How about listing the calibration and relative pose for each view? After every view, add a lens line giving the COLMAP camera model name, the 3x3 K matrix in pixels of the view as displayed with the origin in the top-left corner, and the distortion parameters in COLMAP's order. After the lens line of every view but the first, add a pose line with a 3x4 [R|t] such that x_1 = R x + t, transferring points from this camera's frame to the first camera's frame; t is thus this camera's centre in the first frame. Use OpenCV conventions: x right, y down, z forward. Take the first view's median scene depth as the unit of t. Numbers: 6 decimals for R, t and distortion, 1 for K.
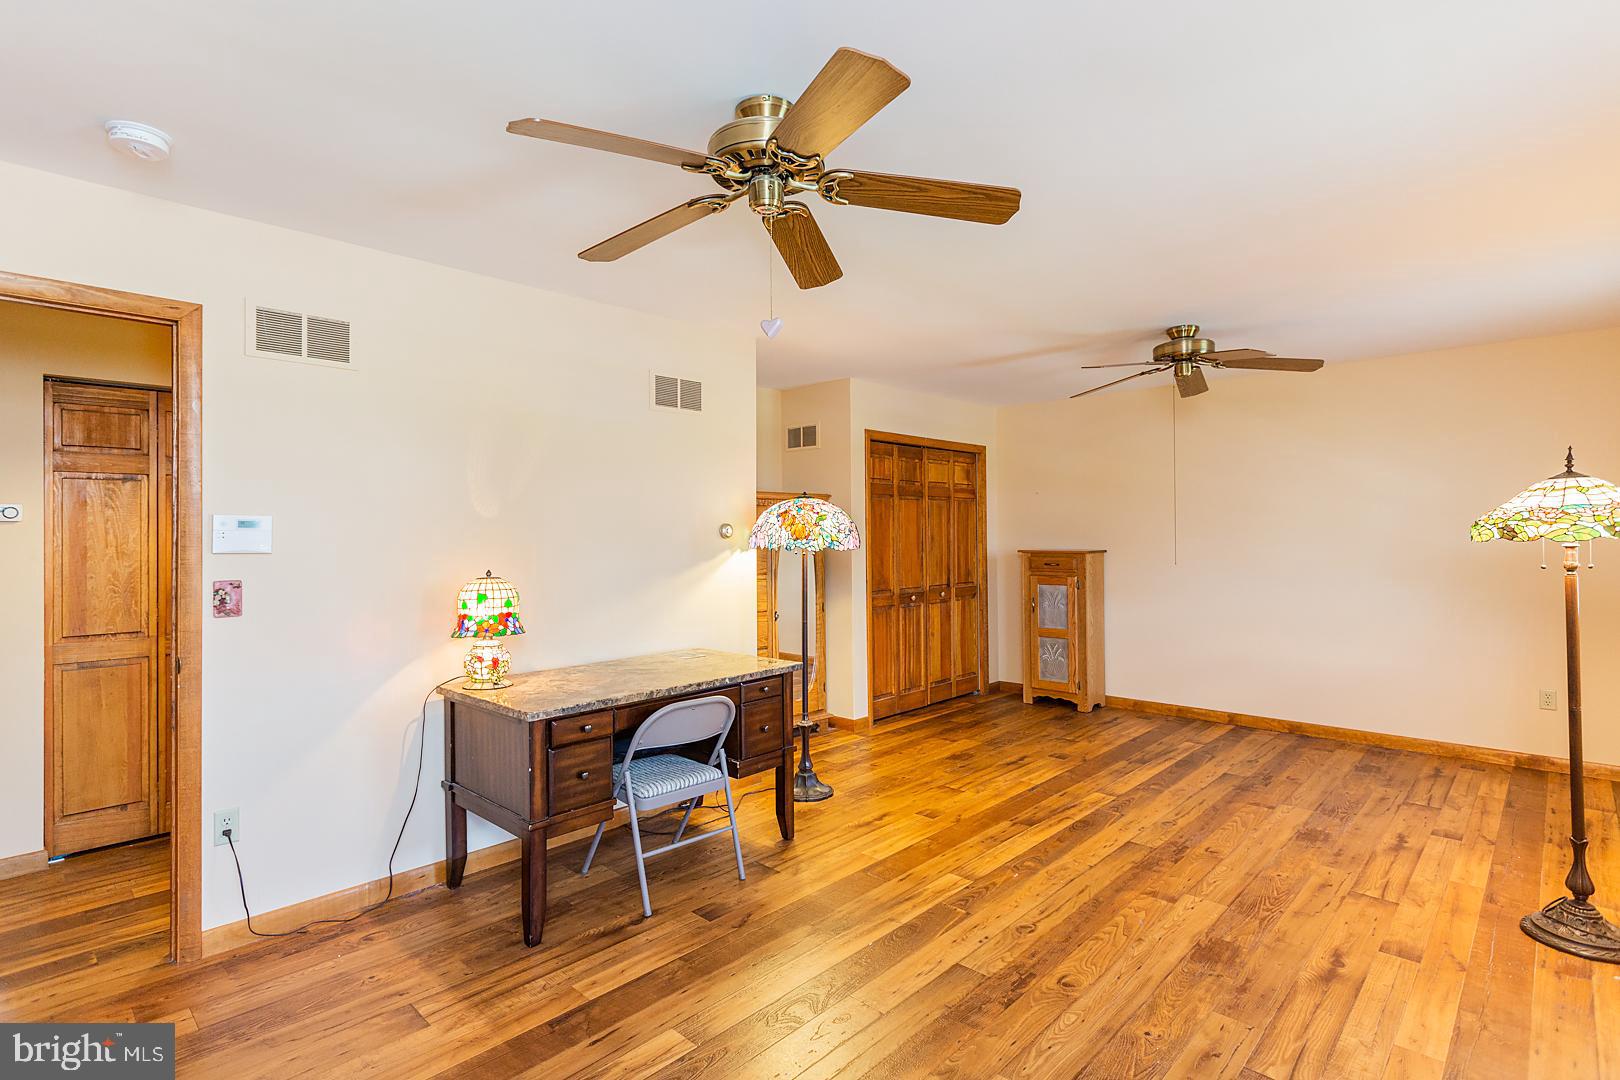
lens RADIAL K [[755.3, 0, 798.3], [0, 755.3, 532.7], [0, 0, 1]] dist [-0.002590, -0.002131]
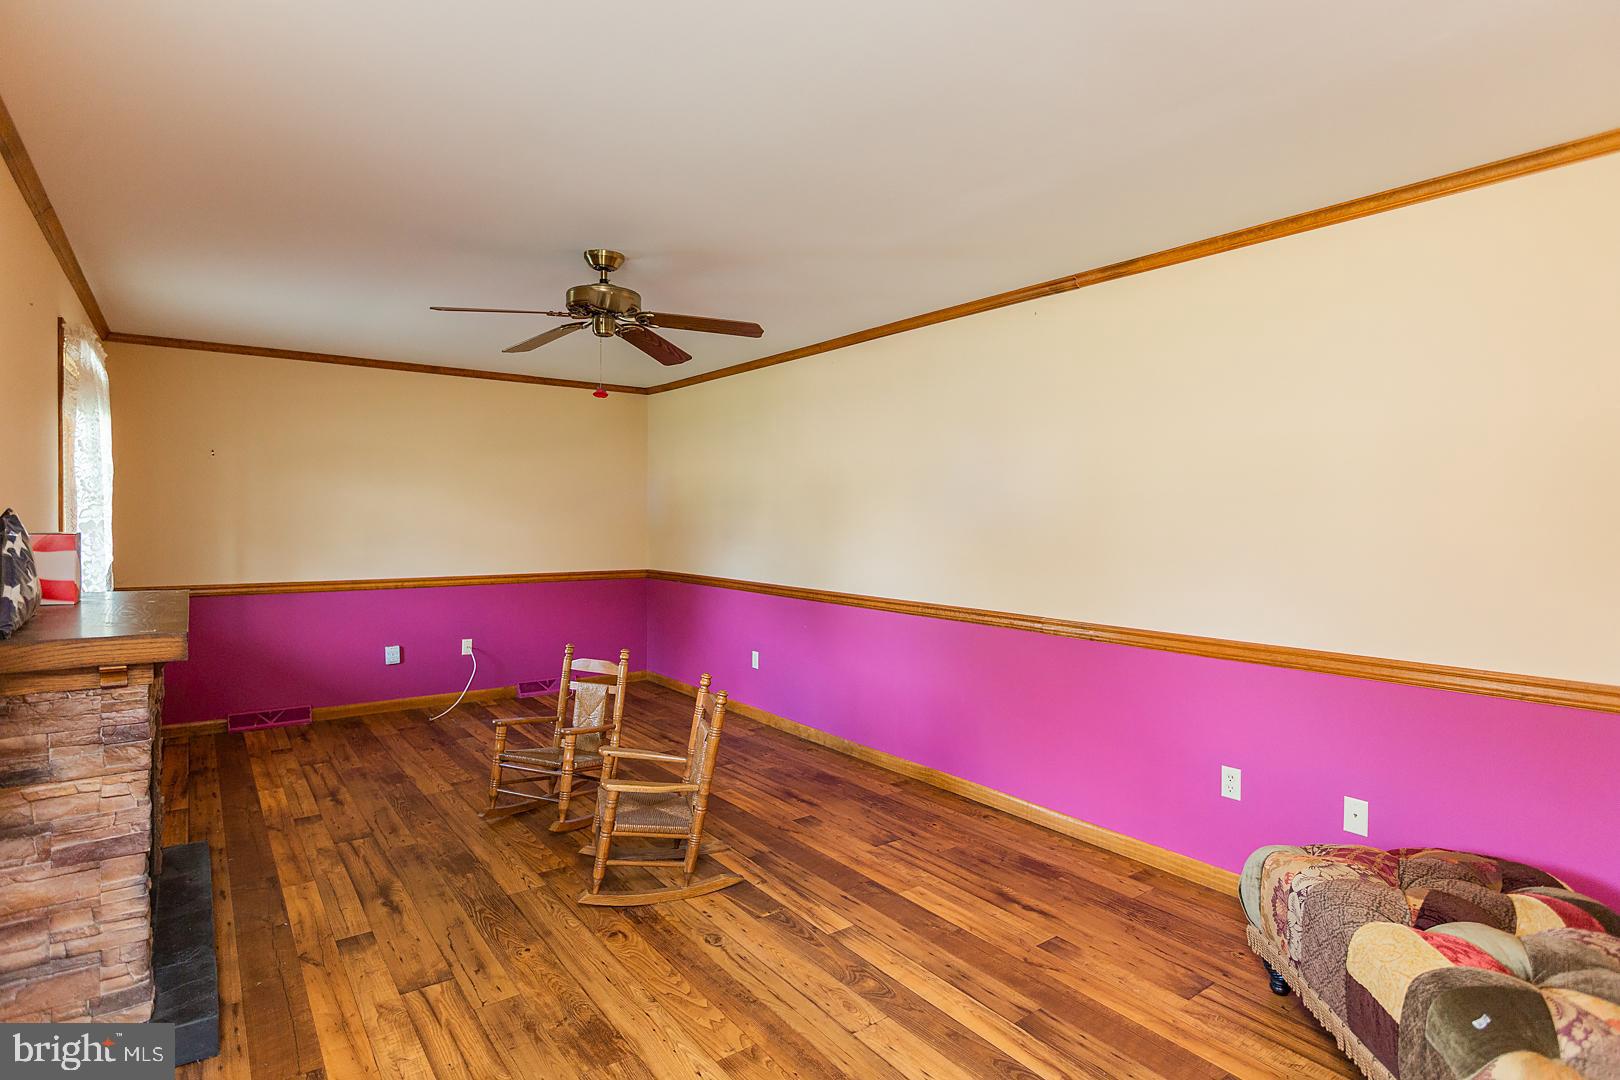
lens RADIAL K [[837.2, 0, 821.1], [0, 837.2, 531.8], [0, 0, 1]] dist [-0.005418, -0.000043]
pose [[-0.132987, 0.027705, -0.990730, 1.220908], [0.002844, 0.999616, 0.027572, -0.013448], [0.991114, 0.000849, -0.133015, 1.188010]]
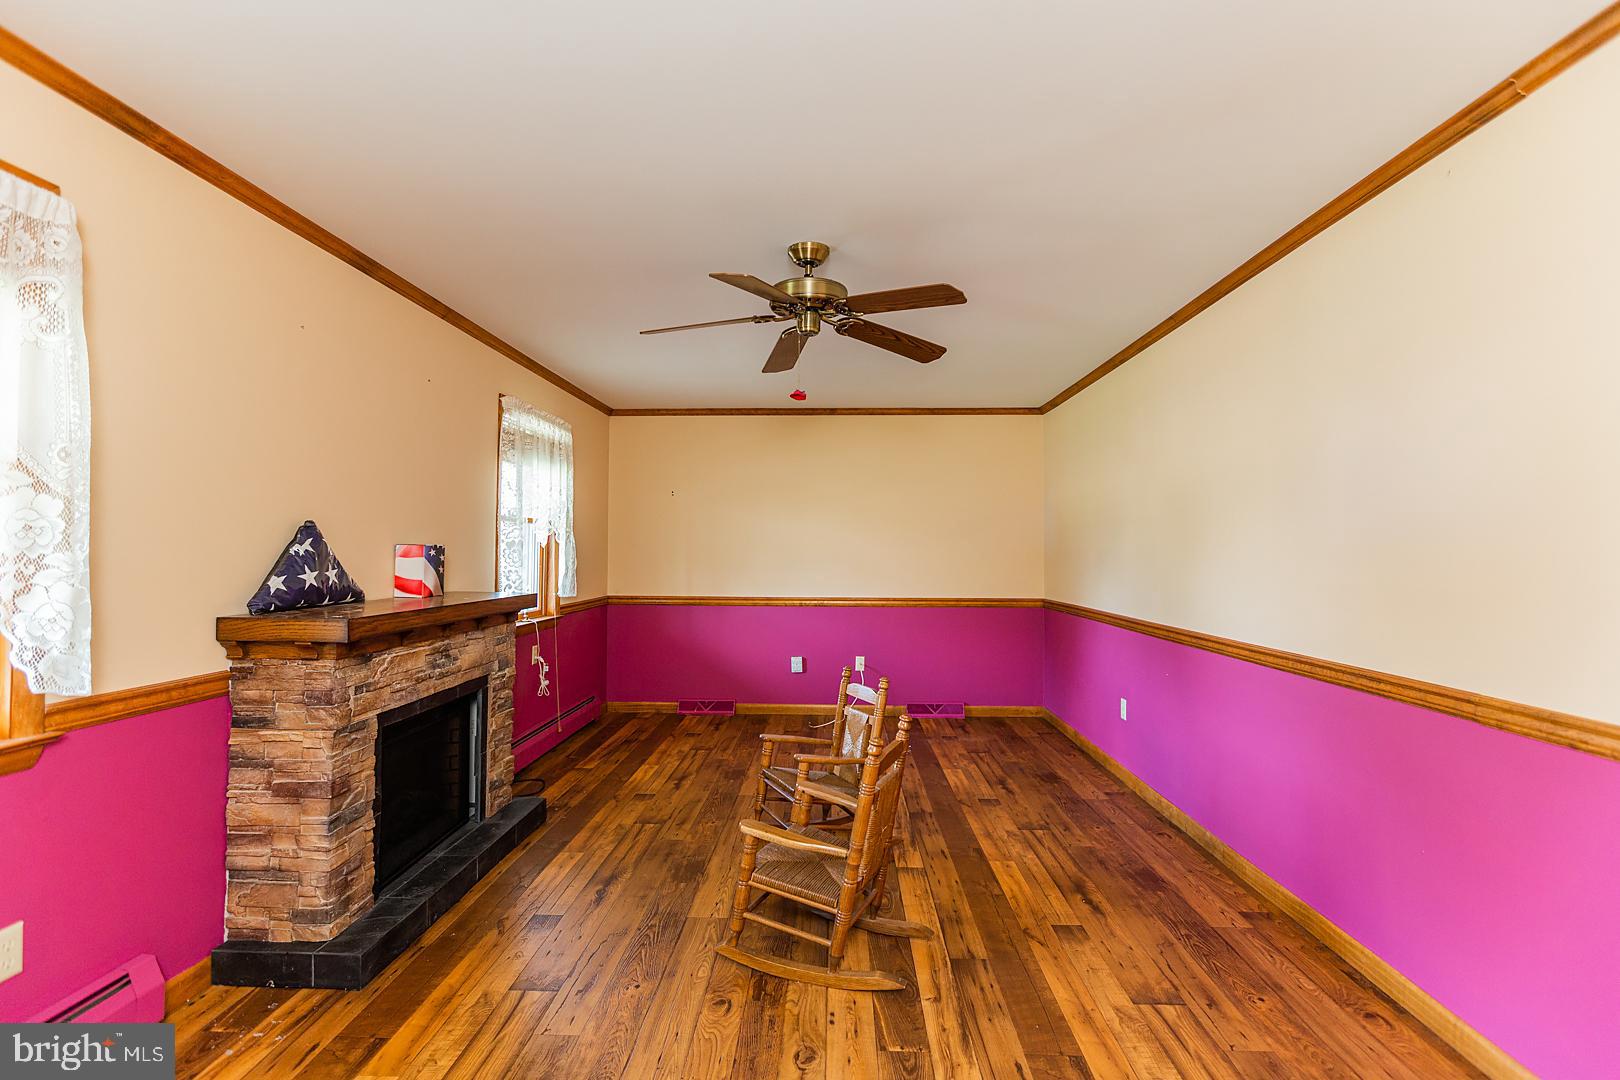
lens RADIAL K [[755.3, 0, 812.5], [0, 755.3, 535.7], [0, 0, 1]] dist [-0.002590, -0.002131]
pose [[-0.728613, -0.008893, -0.684868, 0.855474], [0.007832, 0.999742, -0.021314, 0.018582], [0.684881, -0.020894, -0.728356, 1.393339]]
